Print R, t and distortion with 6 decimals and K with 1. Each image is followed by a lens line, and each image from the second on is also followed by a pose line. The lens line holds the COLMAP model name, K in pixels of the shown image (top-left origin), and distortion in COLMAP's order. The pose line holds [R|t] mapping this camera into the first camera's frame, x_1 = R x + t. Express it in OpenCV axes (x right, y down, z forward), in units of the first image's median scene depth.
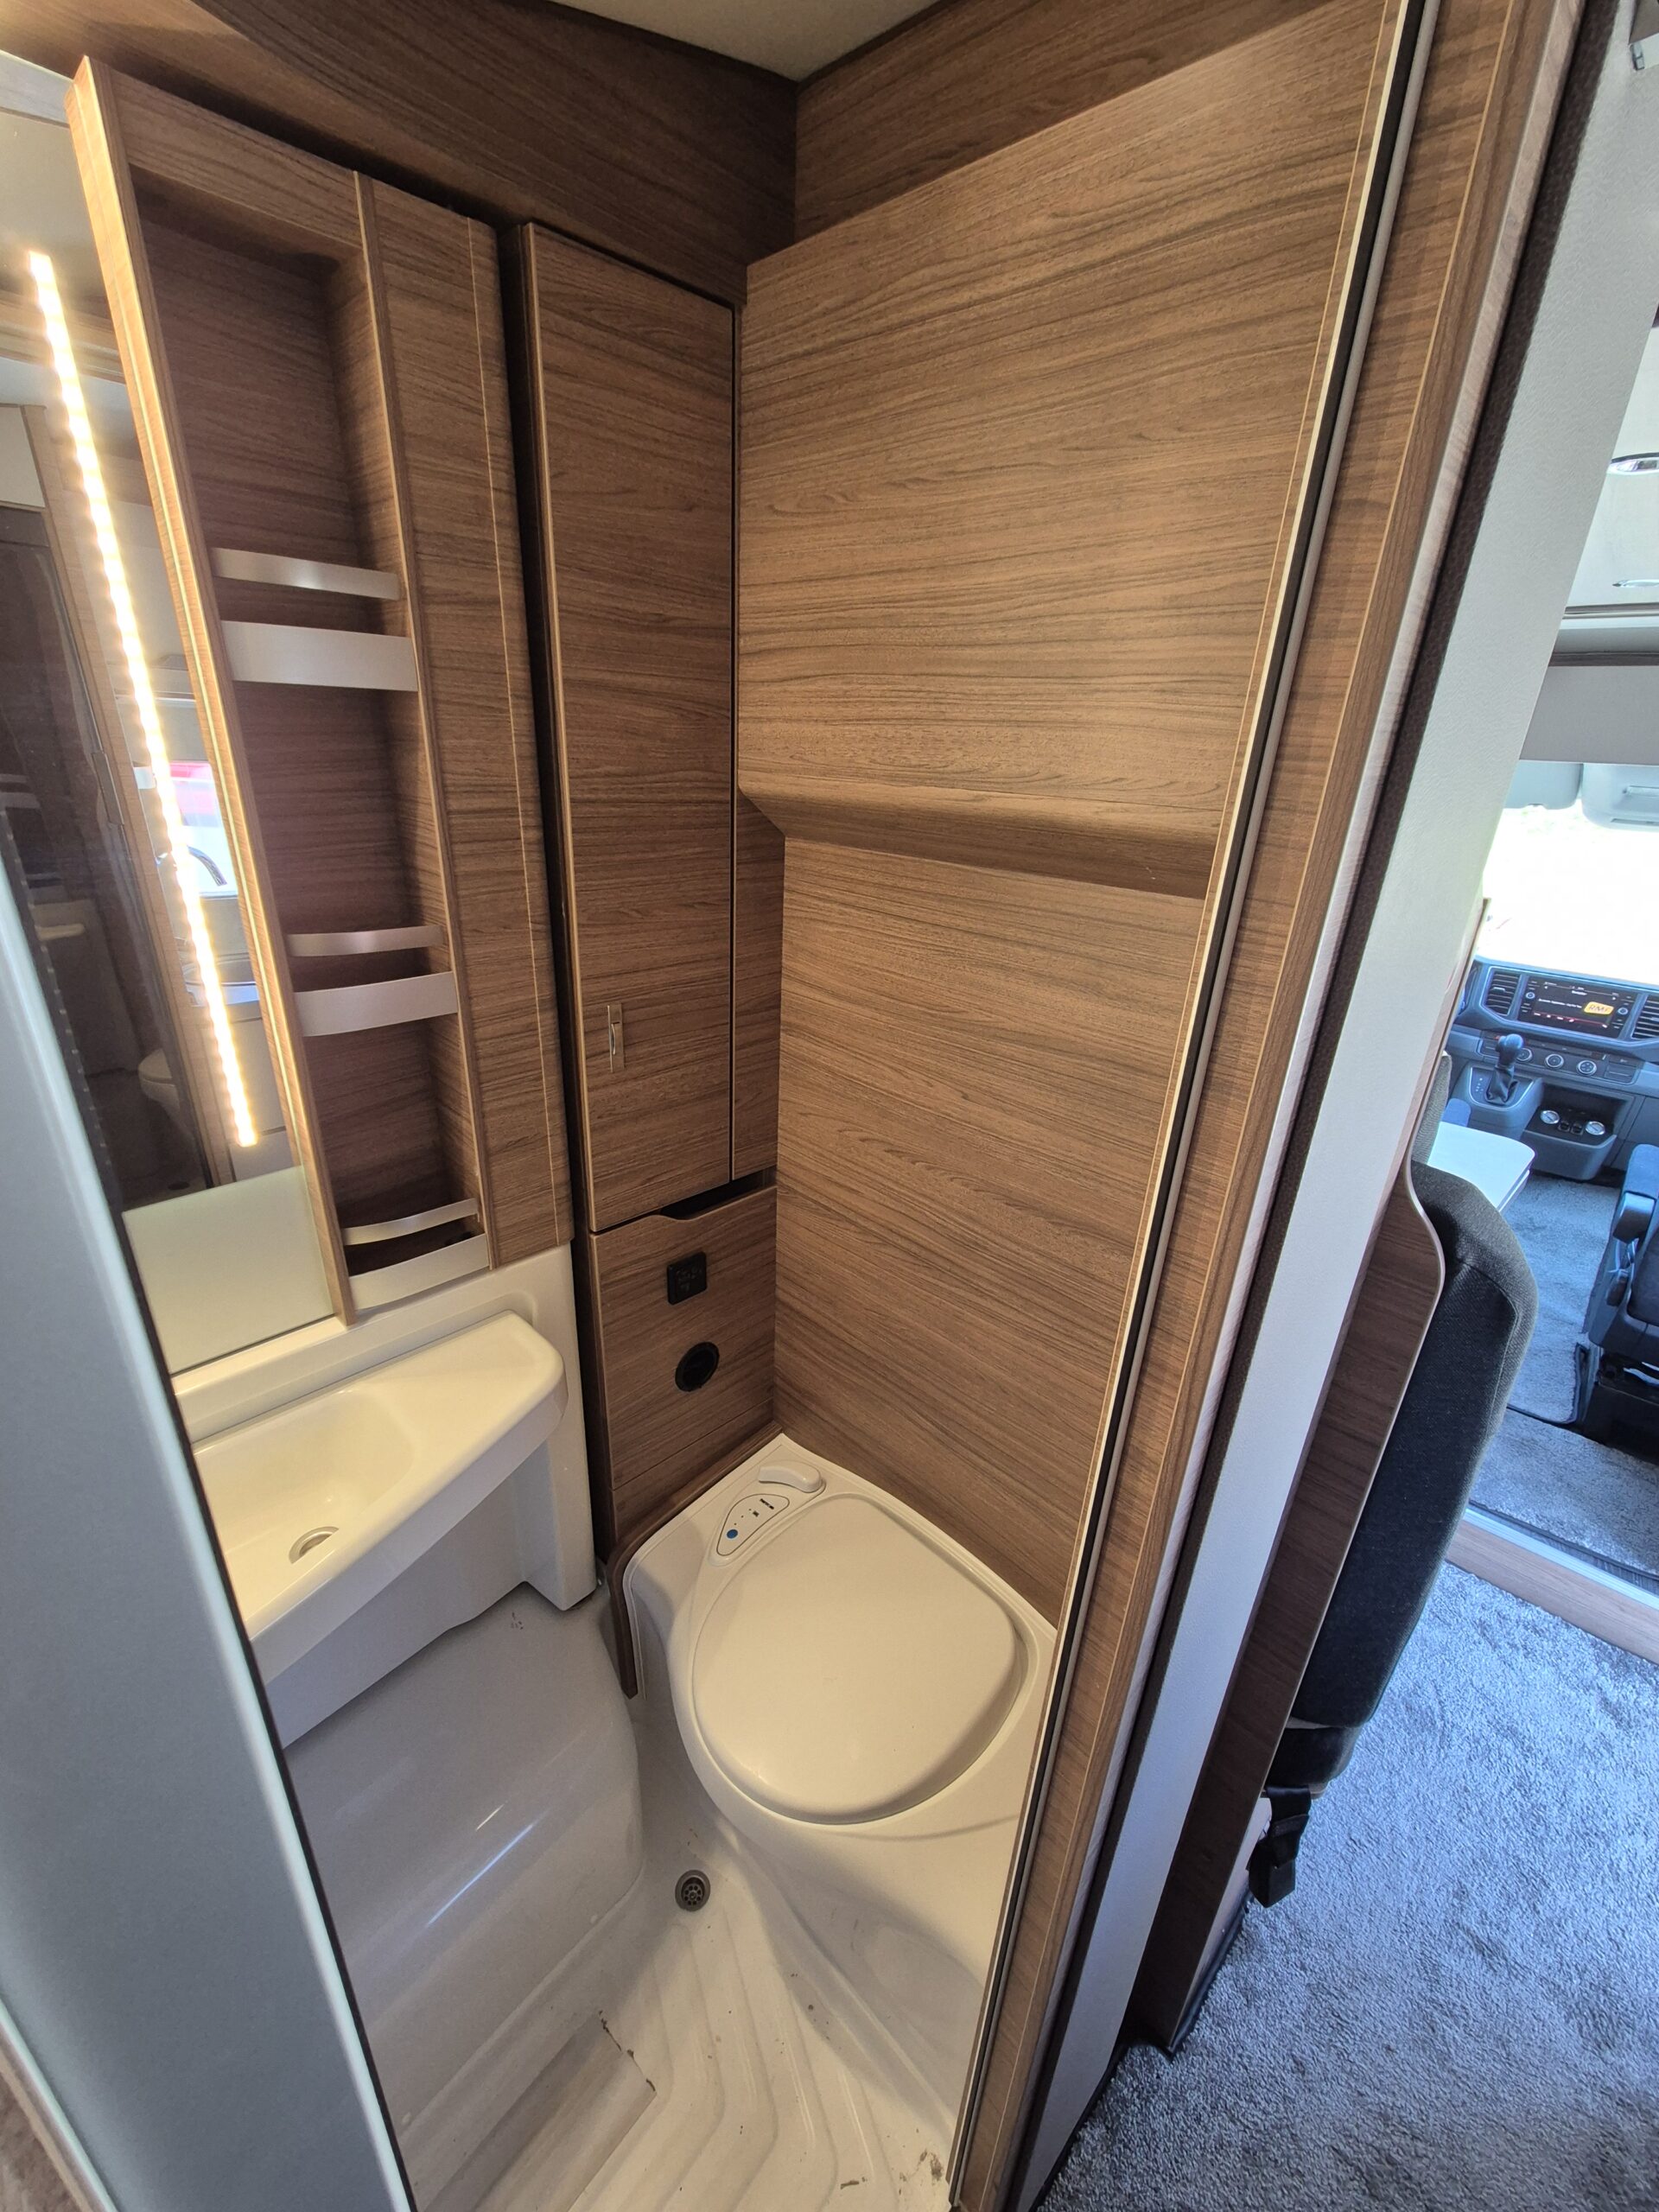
lens RADIAL K [[896.3, 0, 831.1], [0, 896.3, 1101.8], [0, 0, 1]] dist [-0.001234, -0.000069]
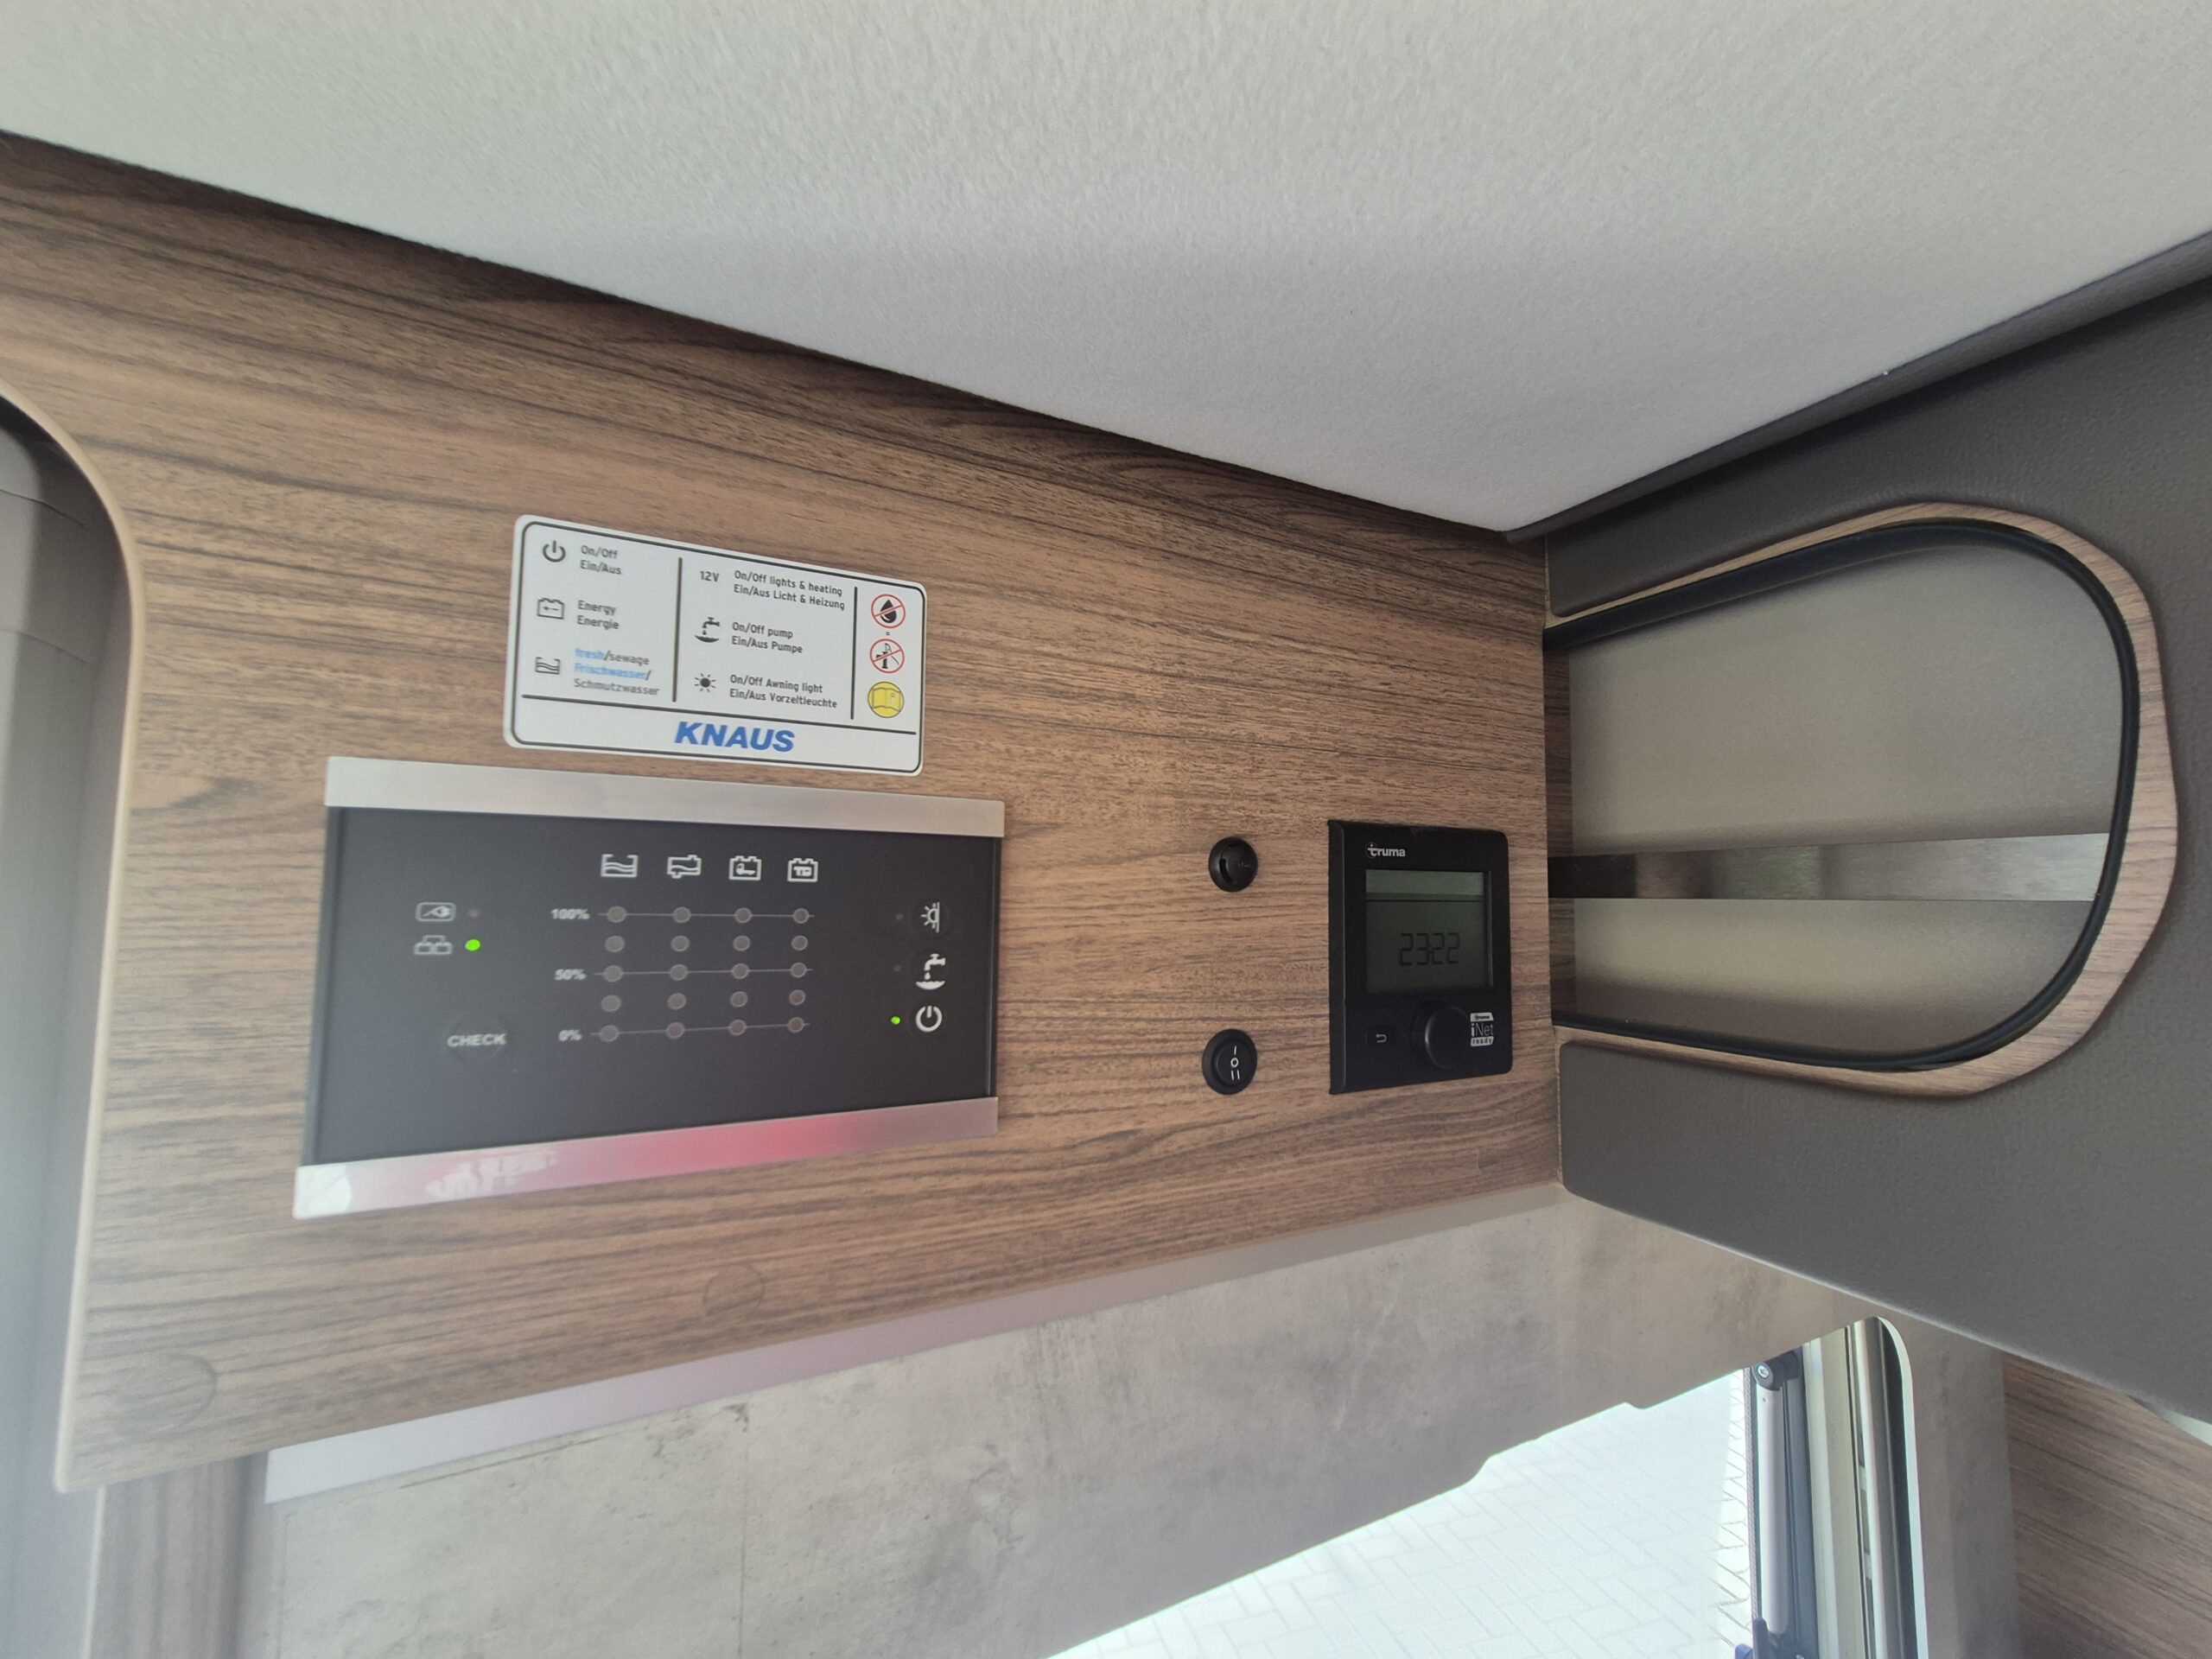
lens RADIAL K [[896.3, 0, 1110.0], [0, 896.3, 829.7], [0, 0, 1]] dist [-0.001234, -0.000069]
pose [[0.947291, -0.052461, -0.316050, -0.090310], [-0.097709, 0.892194, -0.440956, -0.524188], [0.305111, 0.448594, 0.840042, 0.708169]]
